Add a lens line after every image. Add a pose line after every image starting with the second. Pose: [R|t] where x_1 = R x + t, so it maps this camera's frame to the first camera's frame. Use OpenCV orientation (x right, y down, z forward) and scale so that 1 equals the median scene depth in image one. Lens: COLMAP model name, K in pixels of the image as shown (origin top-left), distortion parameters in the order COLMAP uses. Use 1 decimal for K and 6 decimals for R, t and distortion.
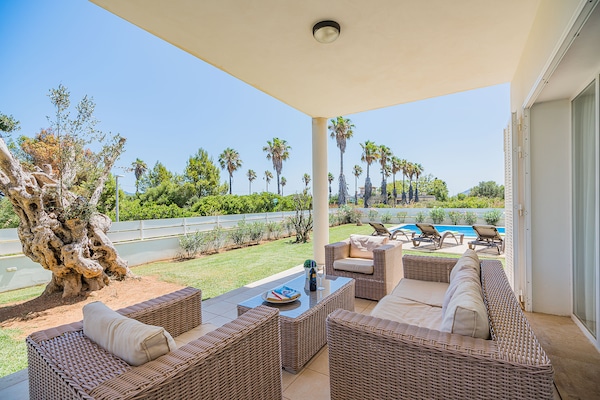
lens RADIAL K [[270.2, 0, 298.0], [0, 270.2, 206.1], [0, 0, 1]] dist [-0.004897, 0.000085]
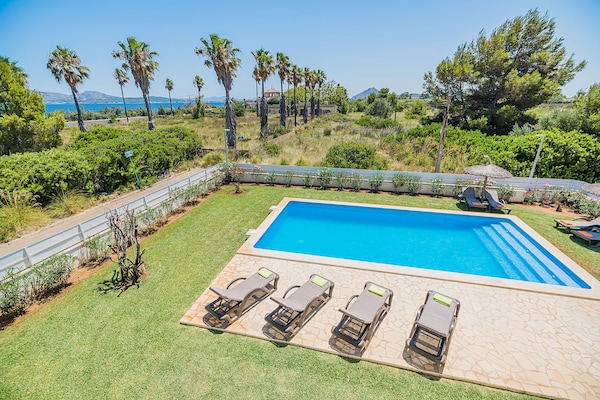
lens RADIAL K [[270.2, 0, 298.6], [0, 270.2, 202.7], [0, 0, 1]] dist [-0.004897, 0.000085]
pose [[0.945359, -0.109807, 0.306984, 0.060022], [-0.001129, 0.940469, 0.339878, -0.076963], [-0.326030, -0.321653, 0.888957, 0.082349]]
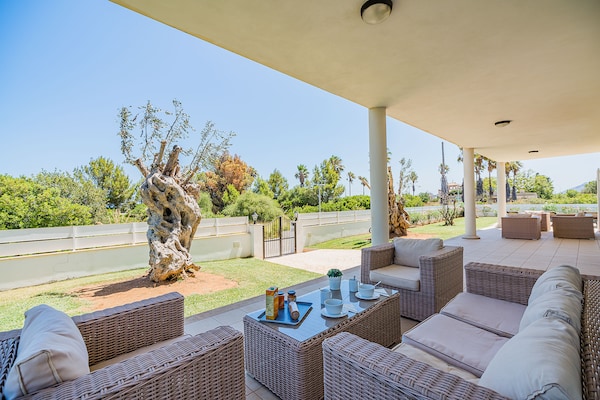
lens RADIAL K [[270.2, 0, 295.6], [0, 270.2, 198.3], [0, 0, 1]] dist [-0.004897, 0.000085]
pose [[0.968072, -0.010750, -0.250441, -0.118574], [0.003857, 0.999600, -0.028000, 0.004995], [0.250642, 0.026140, 0.967727, -0.188228]]
